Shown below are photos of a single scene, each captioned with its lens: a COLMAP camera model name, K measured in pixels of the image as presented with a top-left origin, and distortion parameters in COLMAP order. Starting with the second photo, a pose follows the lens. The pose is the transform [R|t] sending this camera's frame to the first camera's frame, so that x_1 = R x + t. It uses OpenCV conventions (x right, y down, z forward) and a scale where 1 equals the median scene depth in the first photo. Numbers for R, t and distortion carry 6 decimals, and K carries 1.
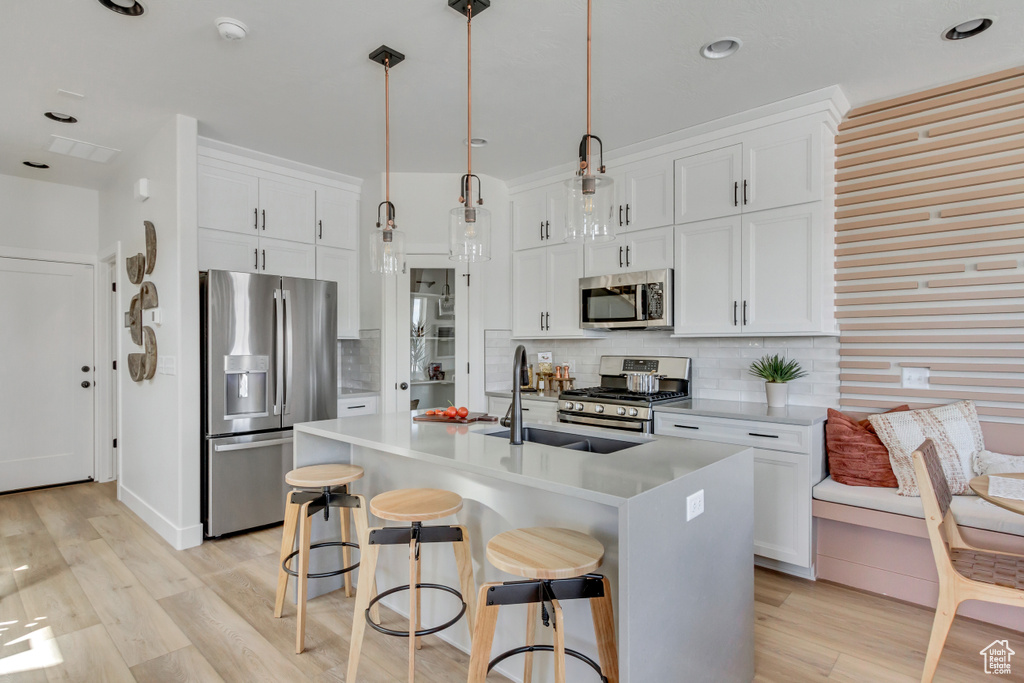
lens RADIAL K [[529.2, 0, 511.5], [0, 529.2, 346.3], [0, 0, 1]] dist [0.001545, -0.001445]
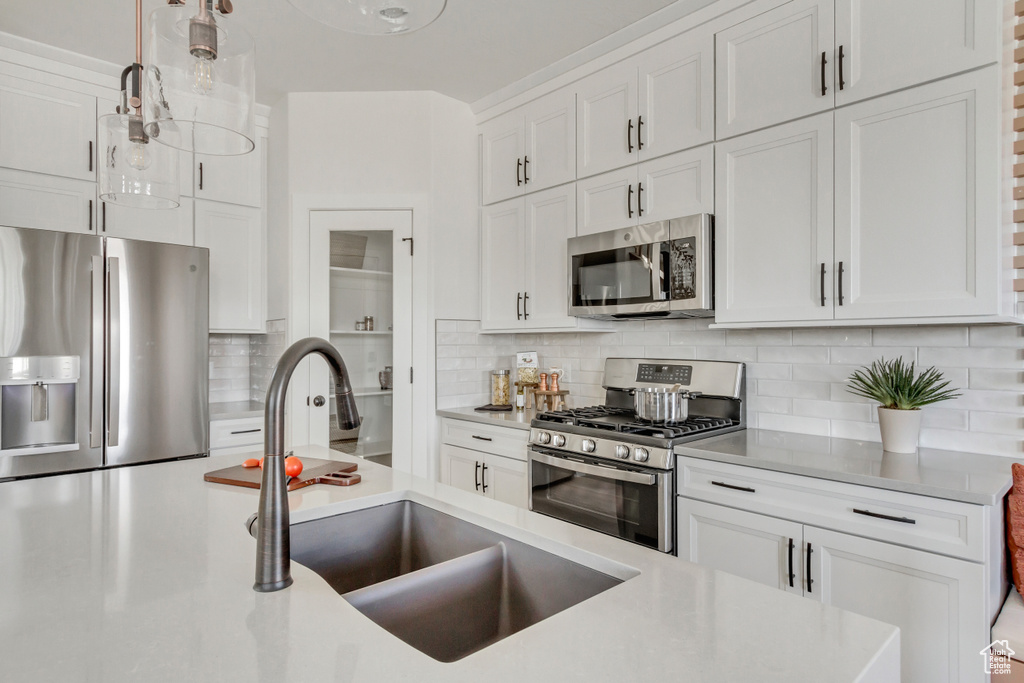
lens RADIAL K [[564.7, 0, 512.0], [0, 564.7, 341.5], [0, 0, 1]] dist [0.002046, -0.000898]
pose [[0.996472, 0.000551, -0.083920, 0.128068], [-0.000983, 0.999986, -0.005105, 0.001290], [0.083916, 0.005169, 0.996459, 0.333077]]
